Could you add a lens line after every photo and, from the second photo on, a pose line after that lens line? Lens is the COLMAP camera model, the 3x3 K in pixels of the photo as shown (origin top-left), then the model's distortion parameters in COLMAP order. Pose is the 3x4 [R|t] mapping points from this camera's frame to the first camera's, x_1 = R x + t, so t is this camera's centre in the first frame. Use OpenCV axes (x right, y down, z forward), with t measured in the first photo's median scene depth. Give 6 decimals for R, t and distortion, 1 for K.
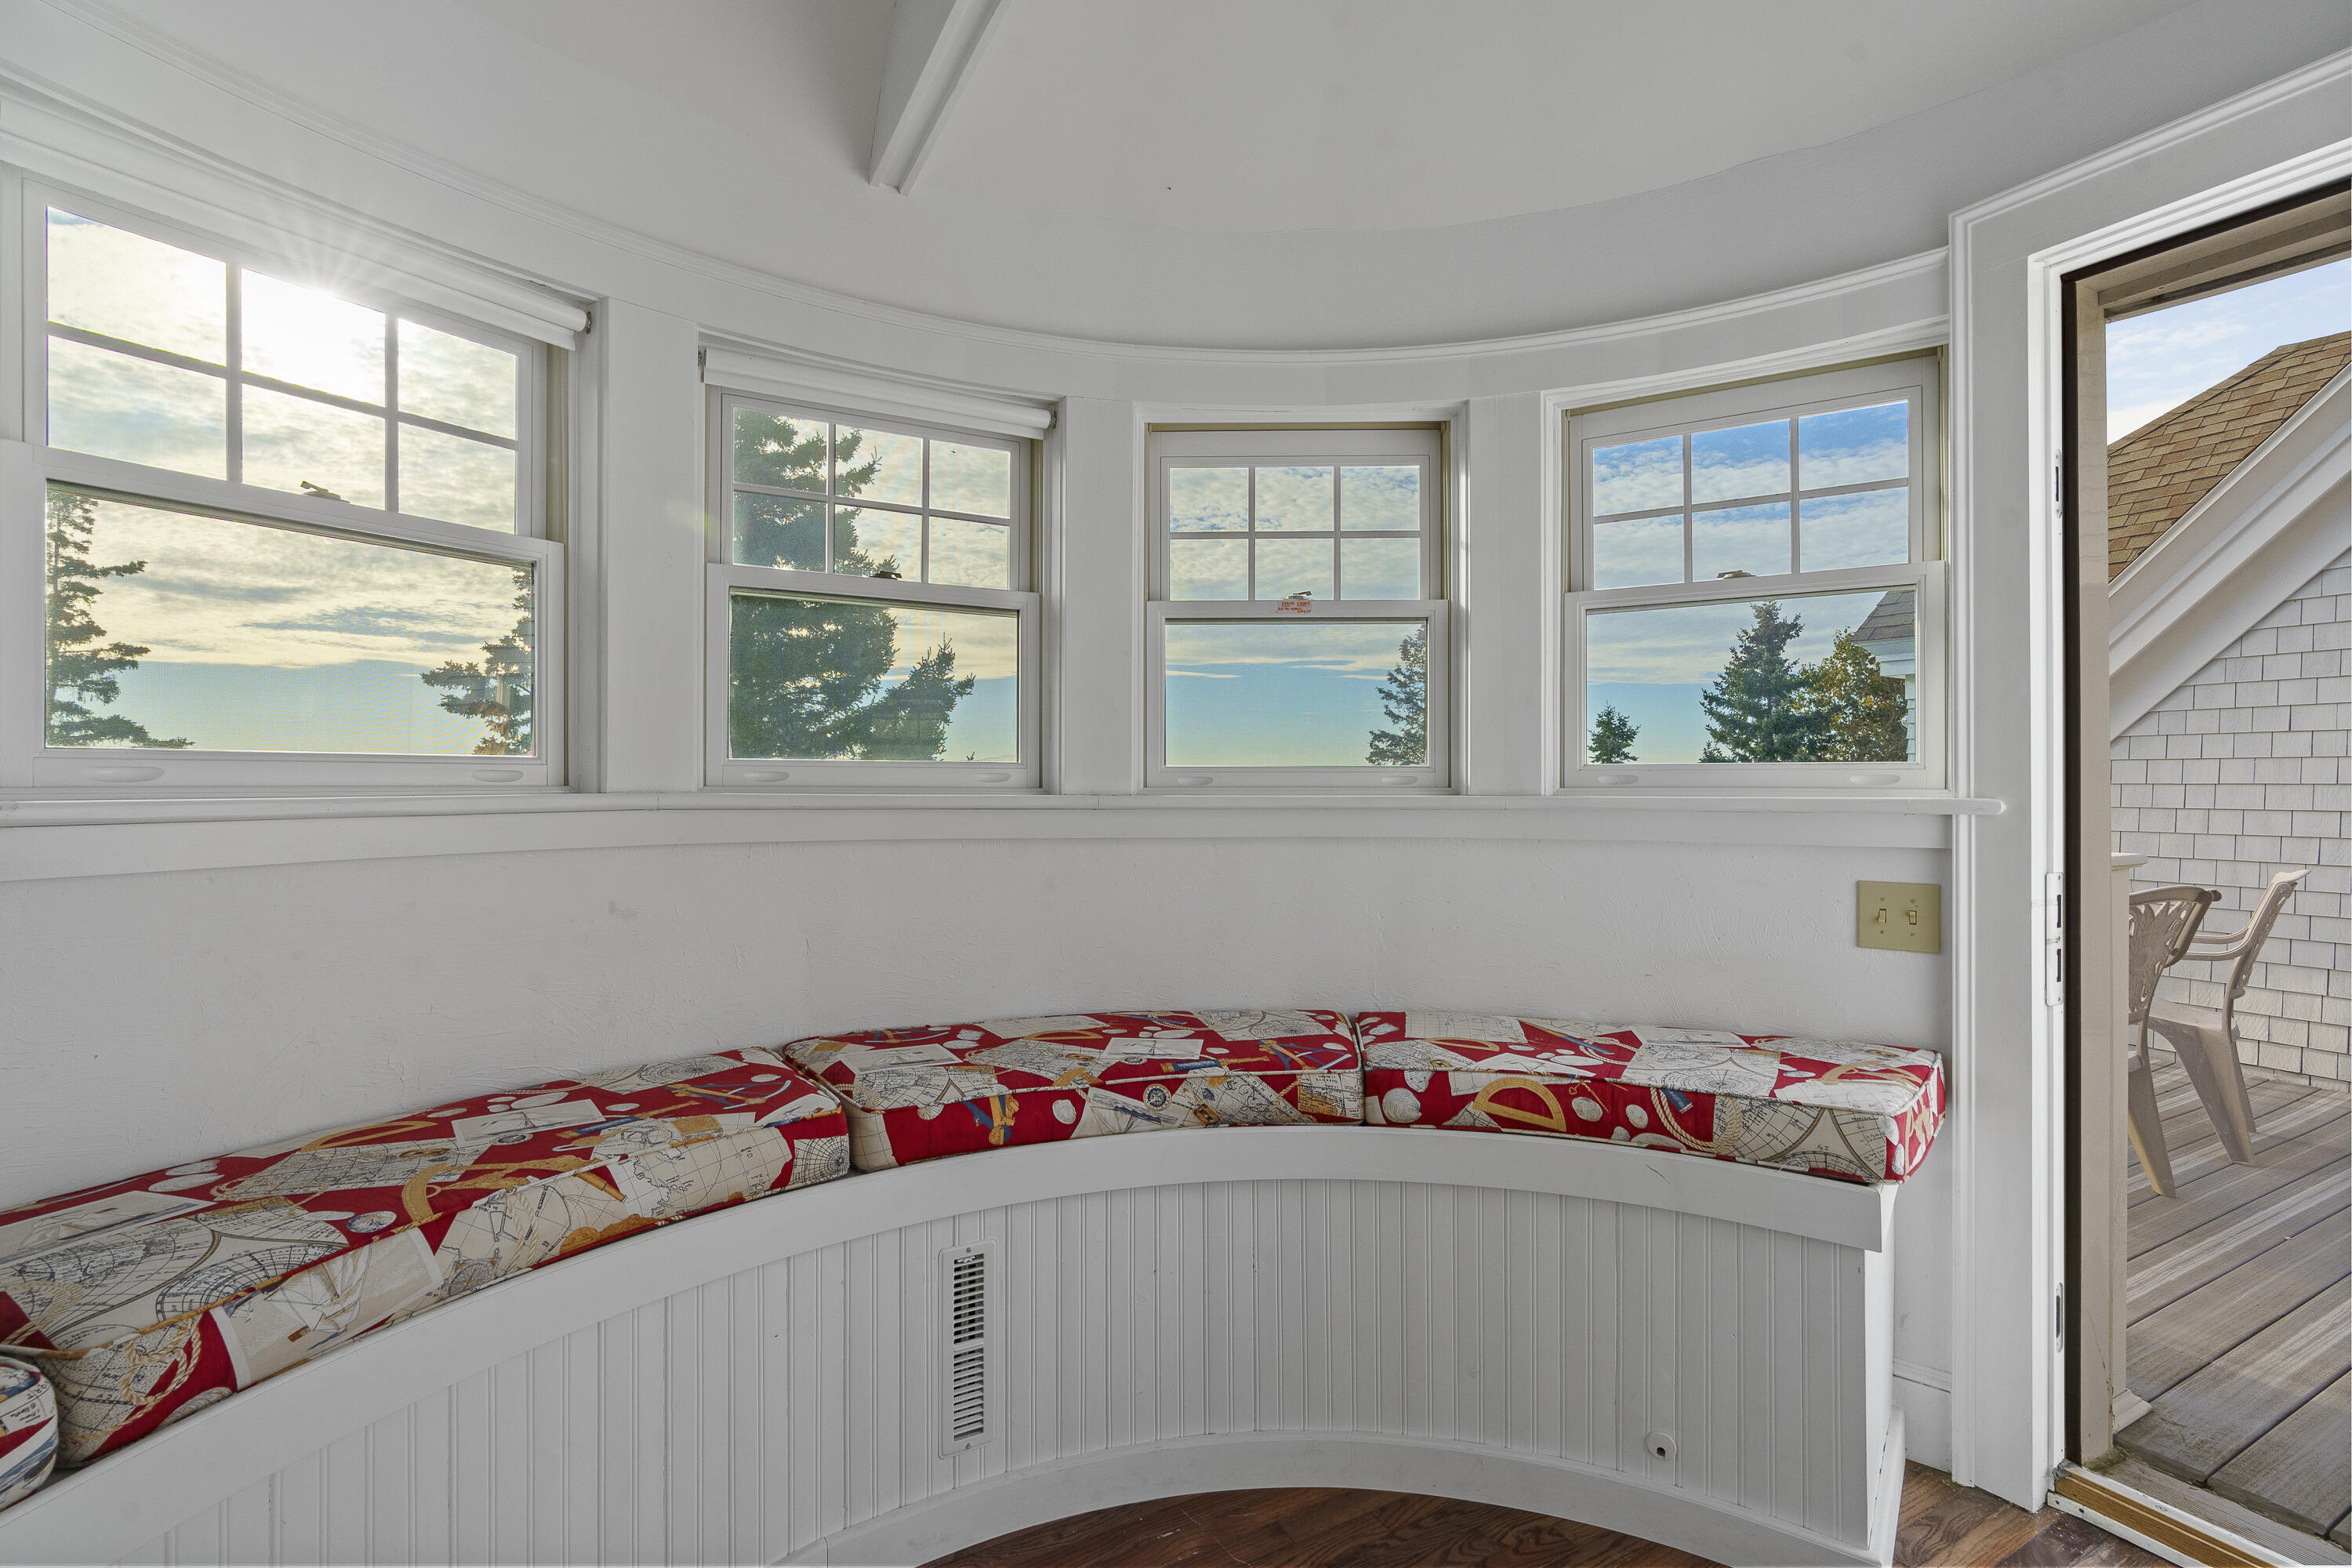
lens RADIAL K [[1061.6, 0, 1176.0], [0, 1061.6, 784.0], [0, 0, 1]] dist [-0.001166, -0.000024]
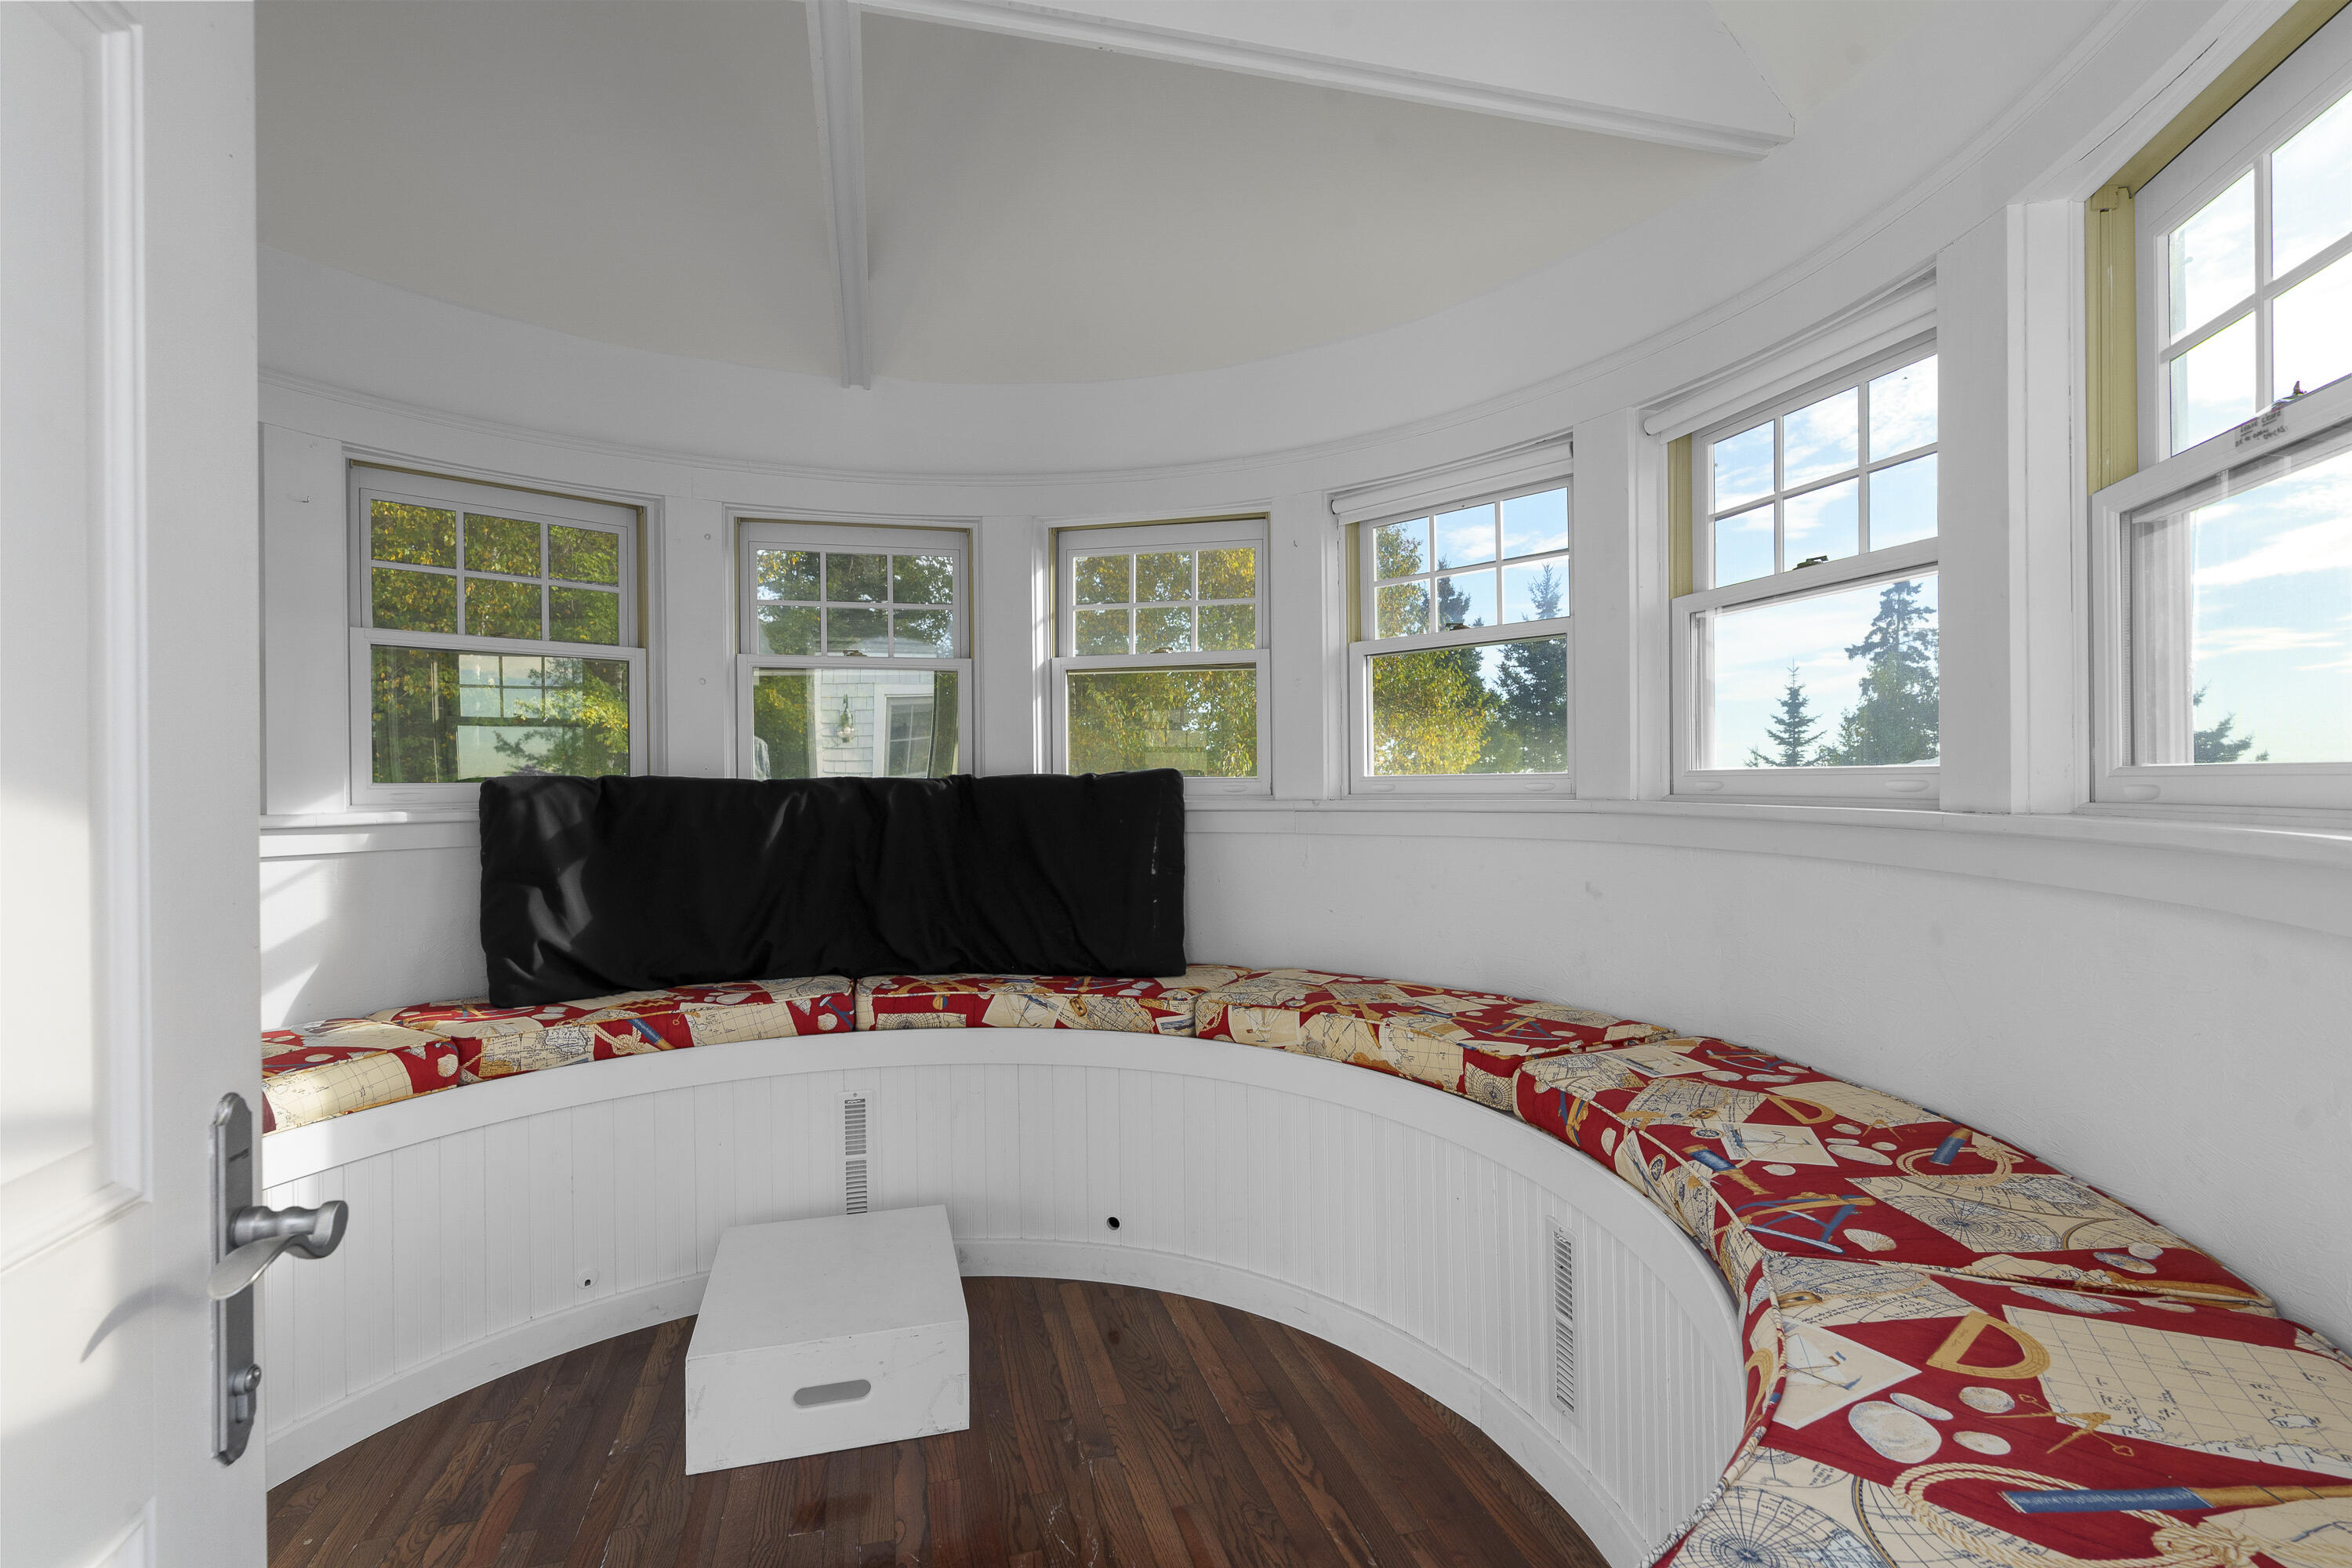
lens RADIAL K [[1114.3, 0, 1176.0], [0, 1114.3, 784.0], [0, 0, 1]] dist [-0.000777, 0.000258]
pose [[-0.242862, 0.002949, -0.970056, 0.991866], [0.011922, 0.999929, 0.000055, -0.017758], [0.969987, -0.011551, -0.242880, 0.898545]]
